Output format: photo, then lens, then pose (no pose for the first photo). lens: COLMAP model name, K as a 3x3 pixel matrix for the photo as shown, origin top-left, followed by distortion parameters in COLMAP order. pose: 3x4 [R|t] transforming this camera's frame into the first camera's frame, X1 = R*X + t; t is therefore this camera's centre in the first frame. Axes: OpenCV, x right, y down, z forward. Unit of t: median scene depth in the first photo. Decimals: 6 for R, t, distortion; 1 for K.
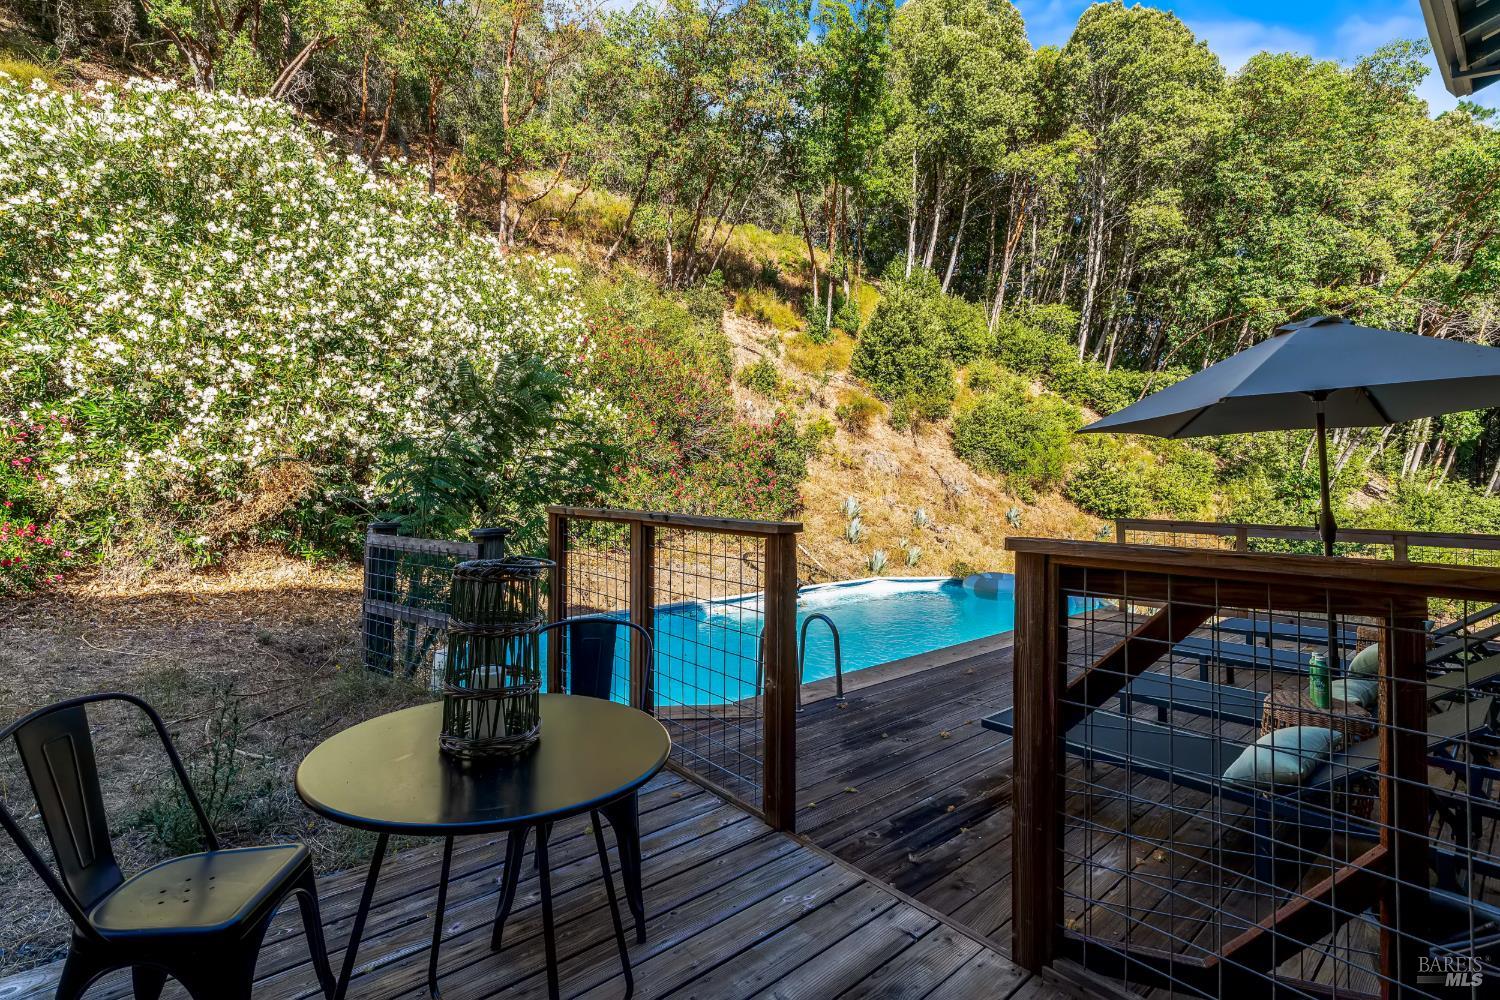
lens RADIAL K [[686.2, 0, 749.2], [0, 686.2, 488.4], [0, 0, 1]] dist [-0.000098, 0.000300]
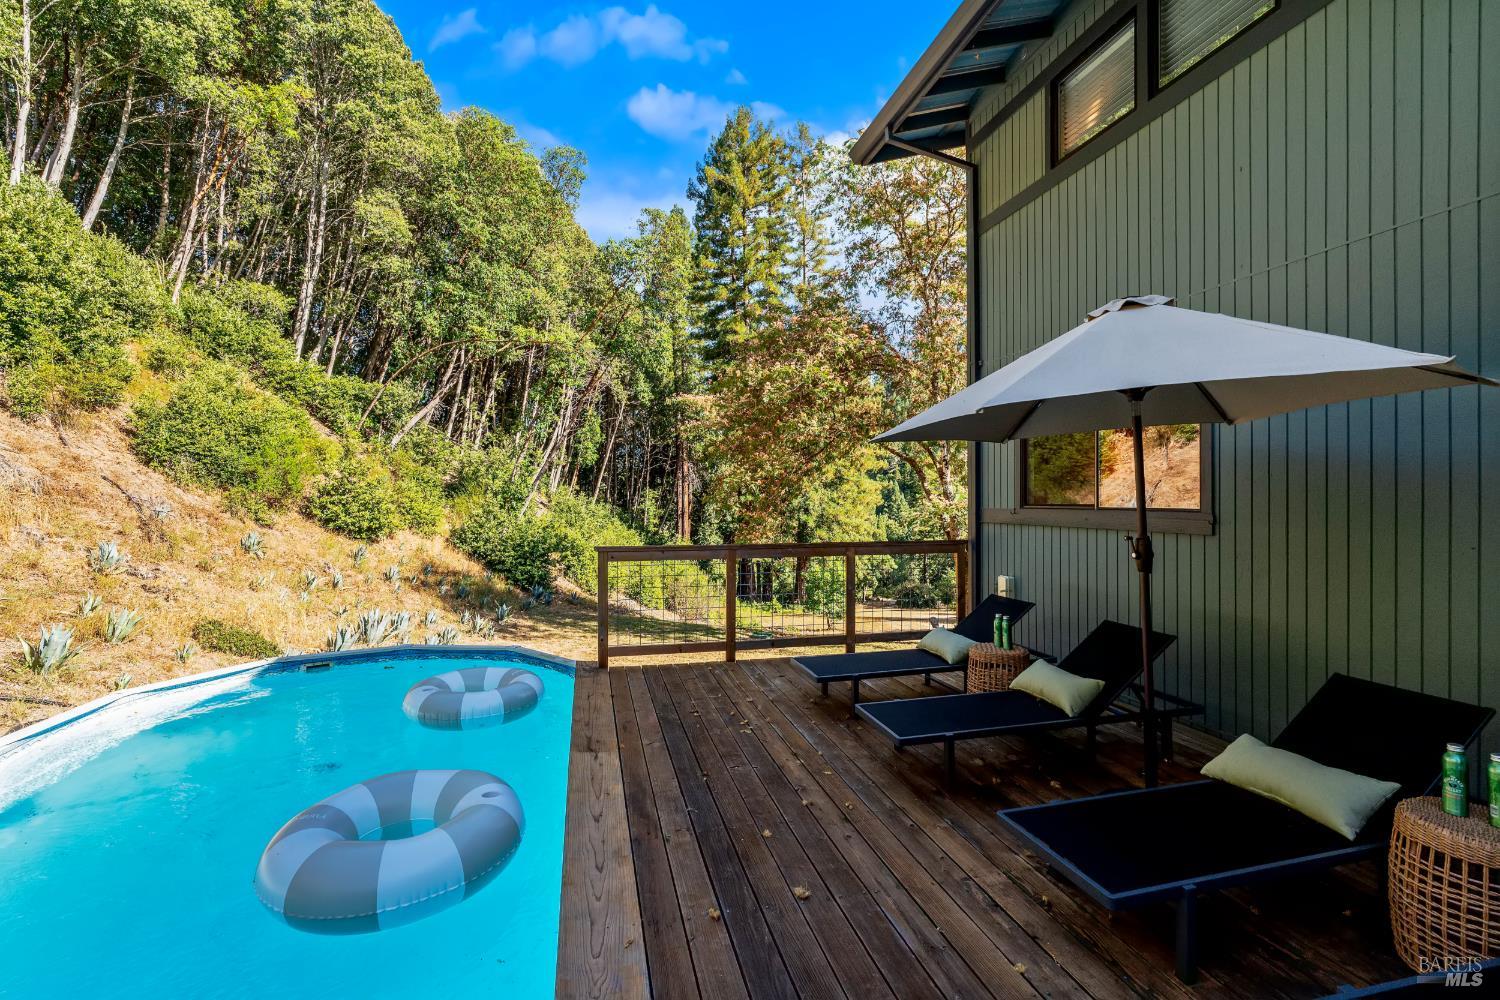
lens RADIAL K [[661.0, 0, 754.3], [0, 661.0, 522.8], [0, 0, 1]] dist [-0.024383, -0.000231]
pose [[0.448932, -0.043595, 0.892502, -0.006824], [0.016158, 0.999042, 0.040672, -0.002302], [-0.893420, -0.003838, 0.449207, 0.128118]]
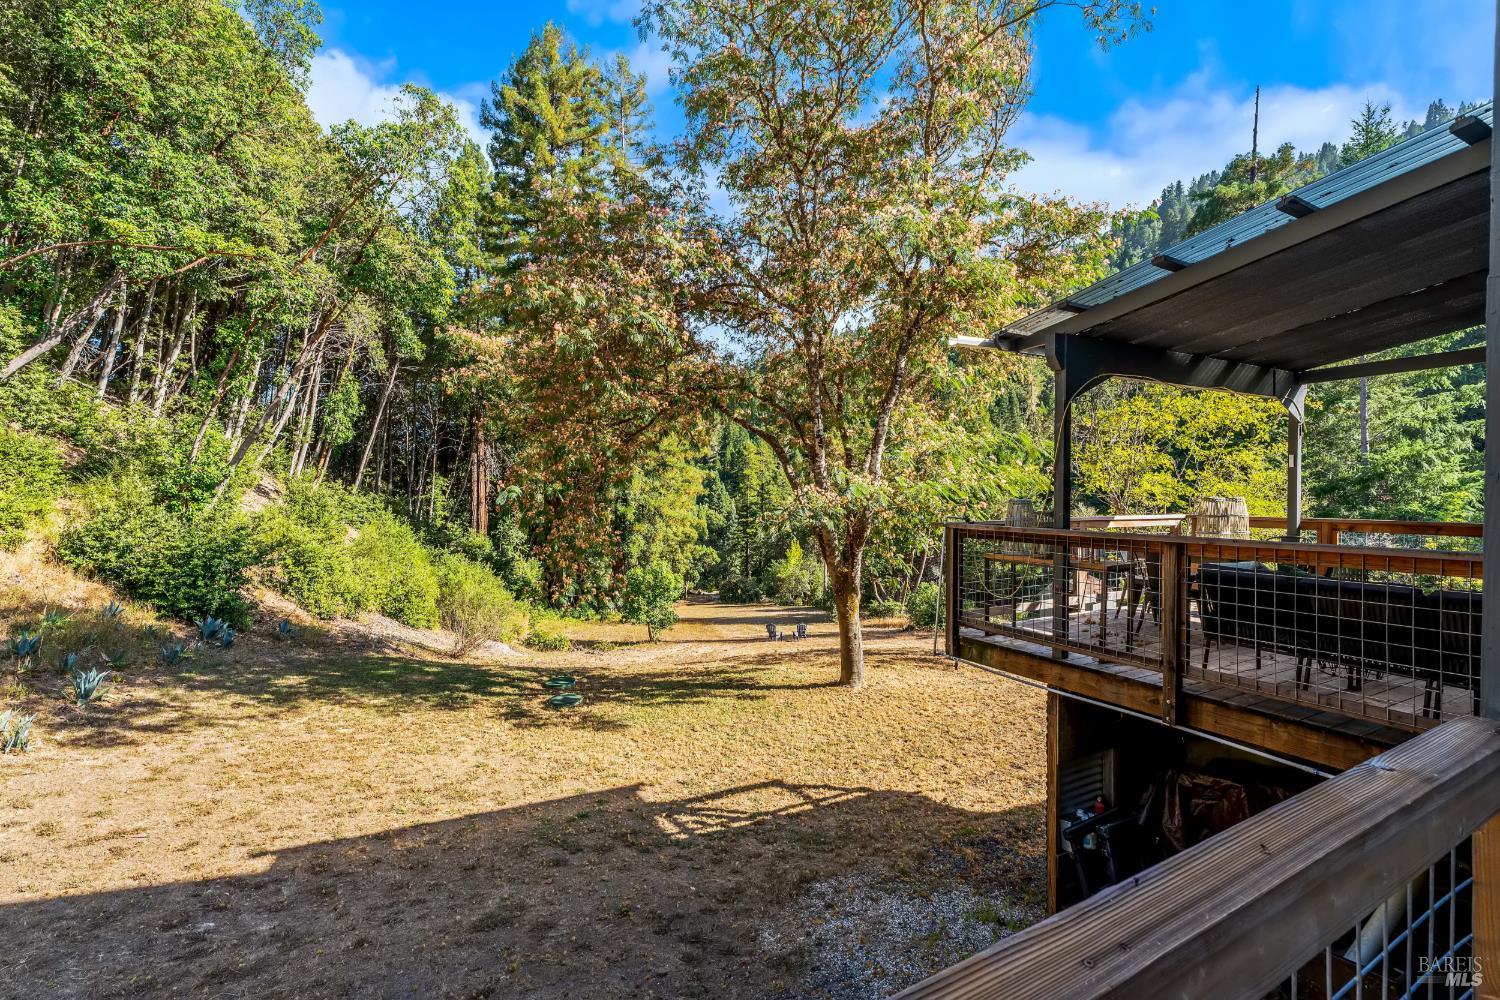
lens RADIAL K [[672.7, 0, 755.1], [0, 672.7, 481.0], [0, 0, 1]] dist [0.000982, -0.008425]
pose [[0.192593, 0.000844, 0.981278, 0.163411], [0.009098, 0.999955, -0.002645, -0.001626], [-0.981236, 0.009437, 0.192577, 0.200210]]
